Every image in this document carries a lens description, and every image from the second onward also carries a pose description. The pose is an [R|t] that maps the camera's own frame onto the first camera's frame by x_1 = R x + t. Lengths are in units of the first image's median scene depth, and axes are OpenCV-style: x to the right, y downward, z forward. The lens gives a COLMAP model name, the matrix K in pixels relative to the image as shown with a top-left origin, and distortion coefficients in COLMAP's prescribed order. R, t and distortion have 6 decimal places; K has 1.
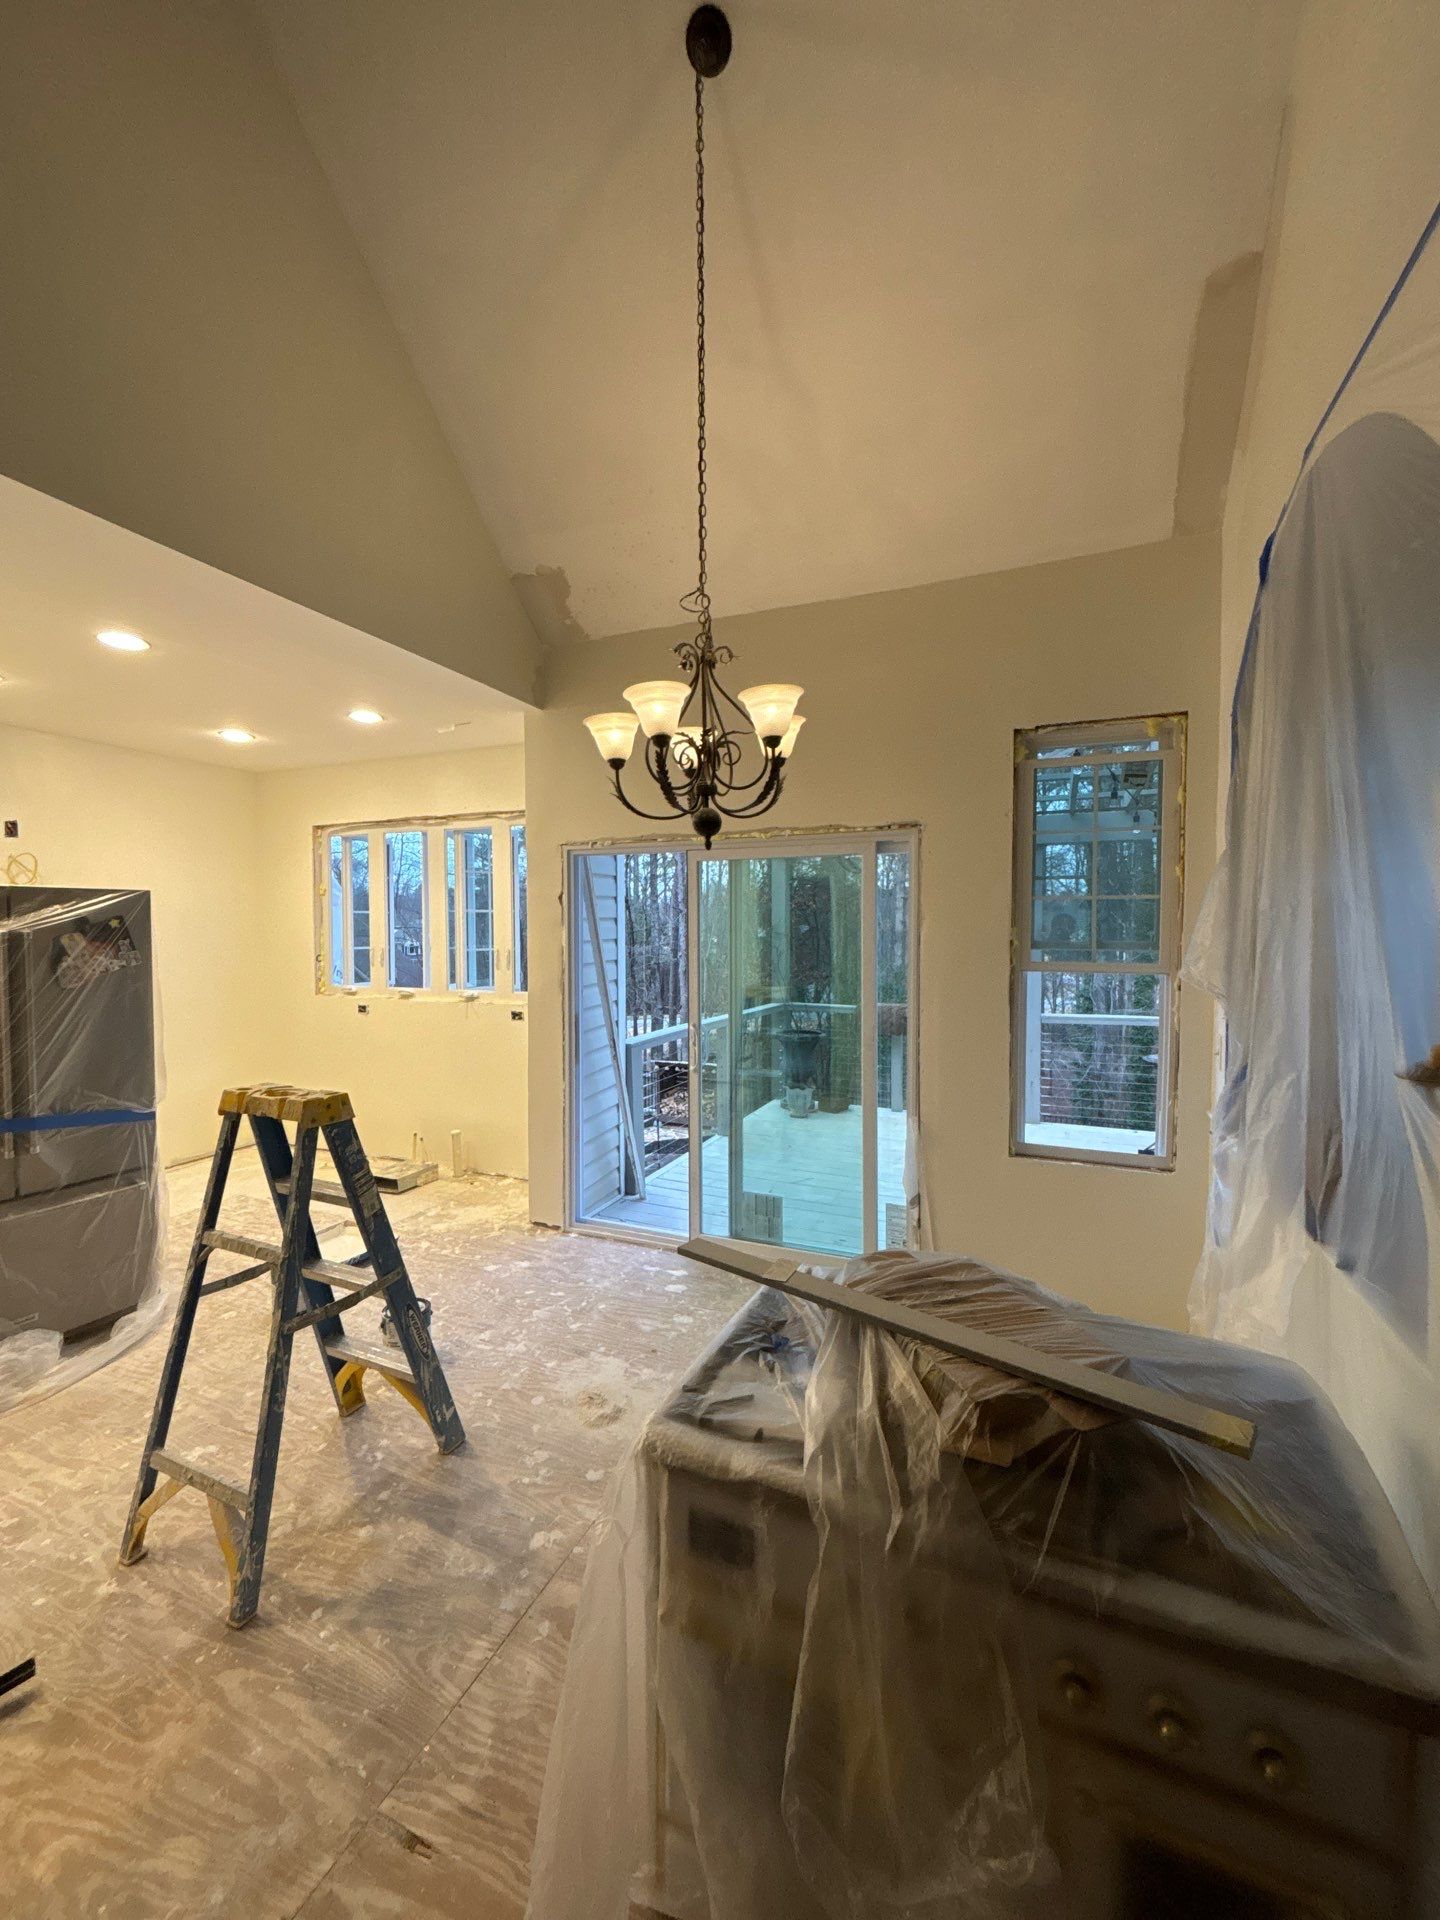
lens RADIAL K [[774.4, 0, 719.5], [0, 774.4, 953.0], [0, 0, 1]] dist [0.002702, 0.000091]
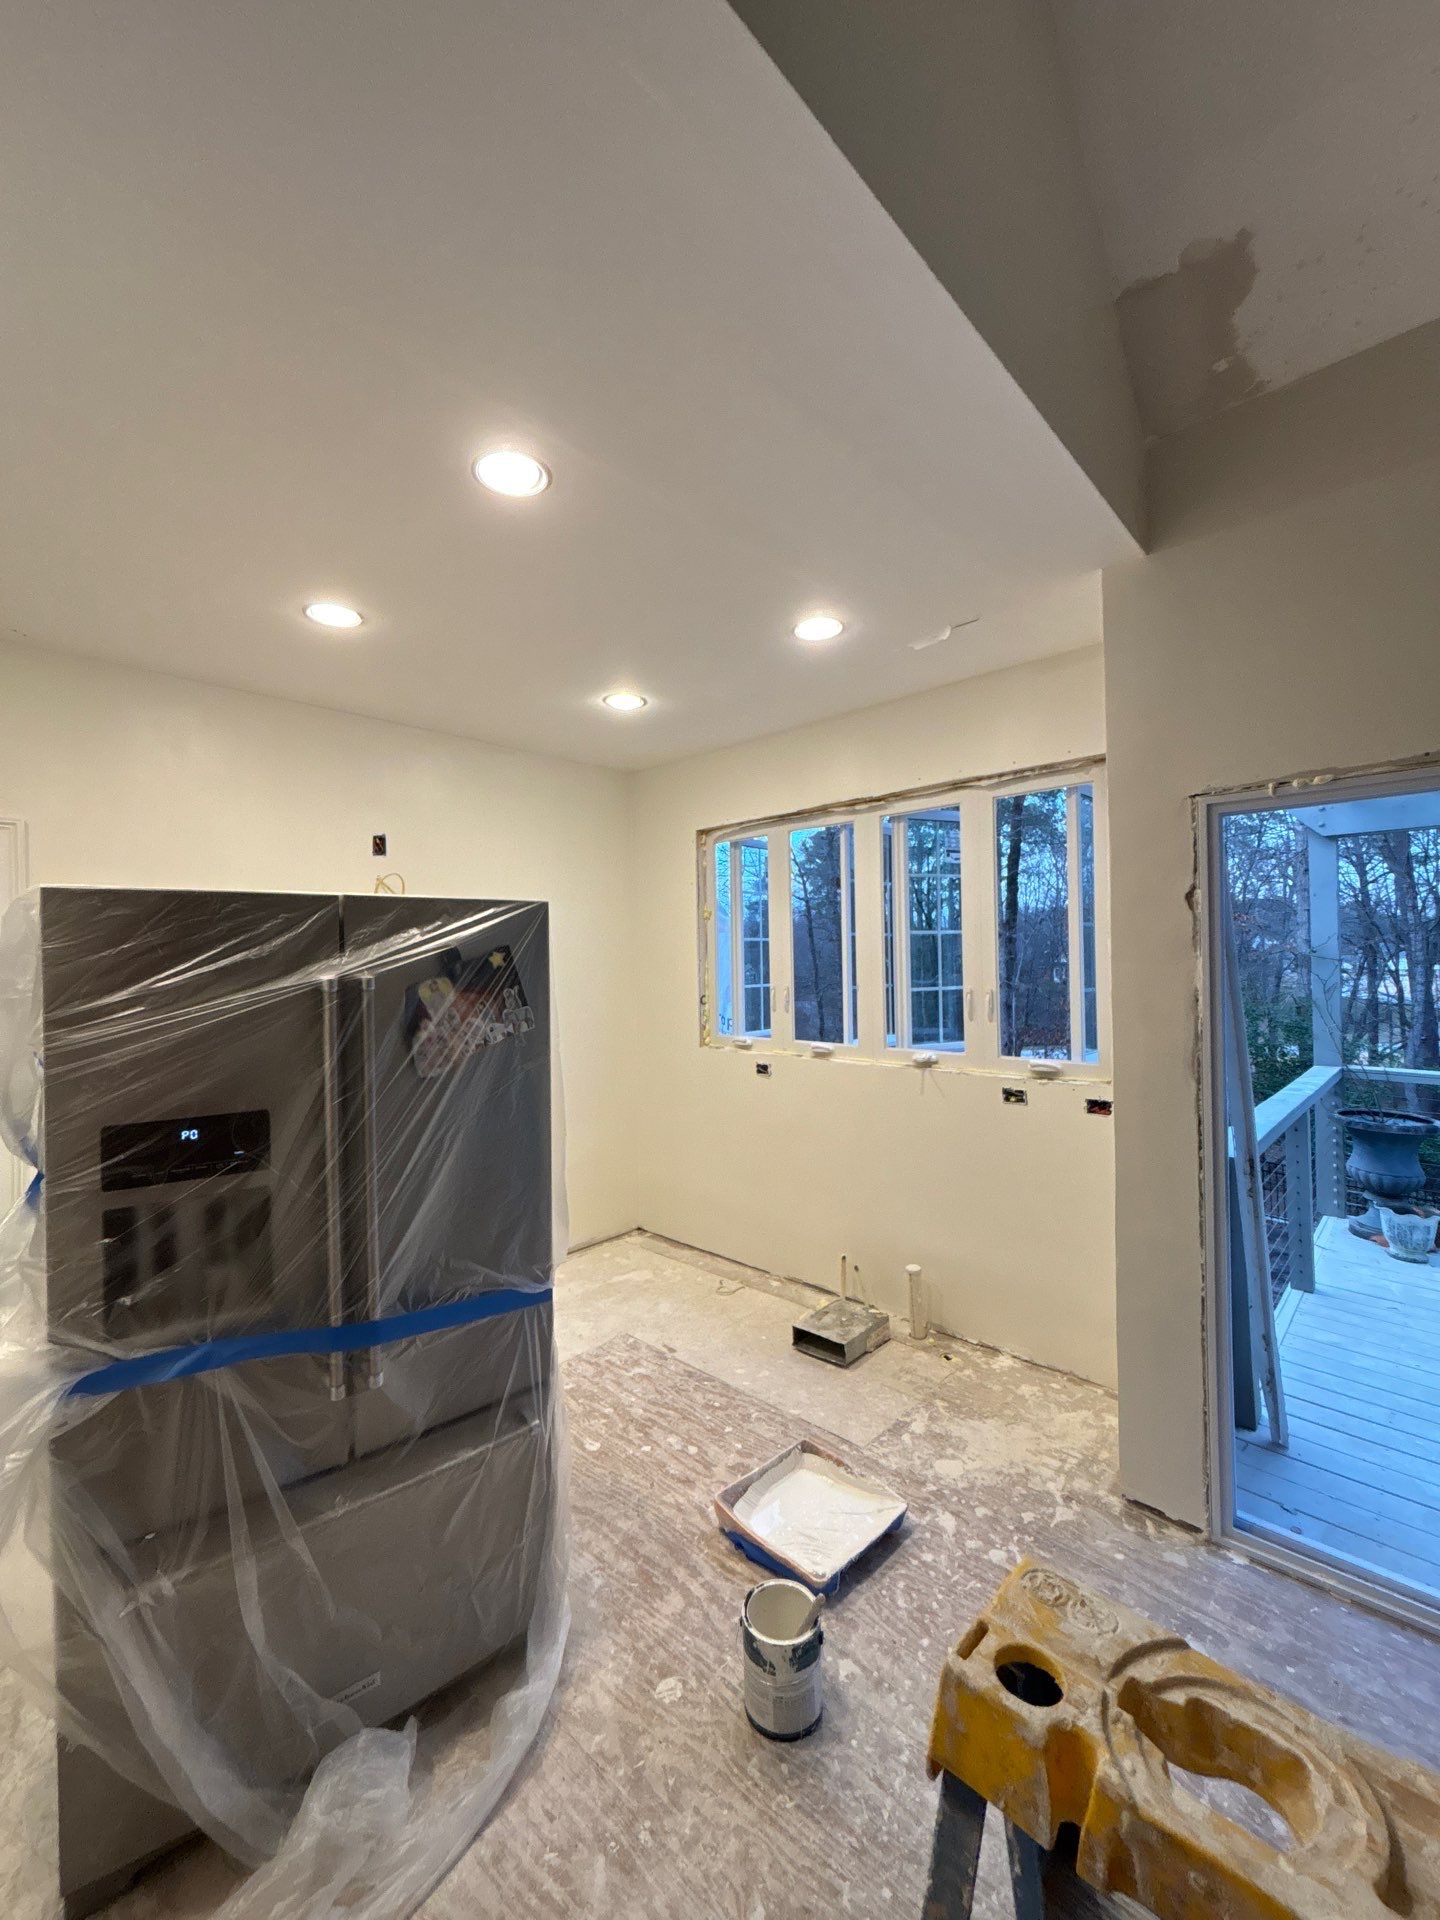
lens RADIAL K [[787.7, 0, 715.3], [0, 787.7, 953.7], [0, 0, 1]] dist [-0.002324, -0.000258]
pose [[0.930755, -0.019400, -0.365129, -0.404759], [0.006326, 0.999296, -0.036968, -0.019259], [0.365590, 0.032098, 0.930222, 0.502489]]
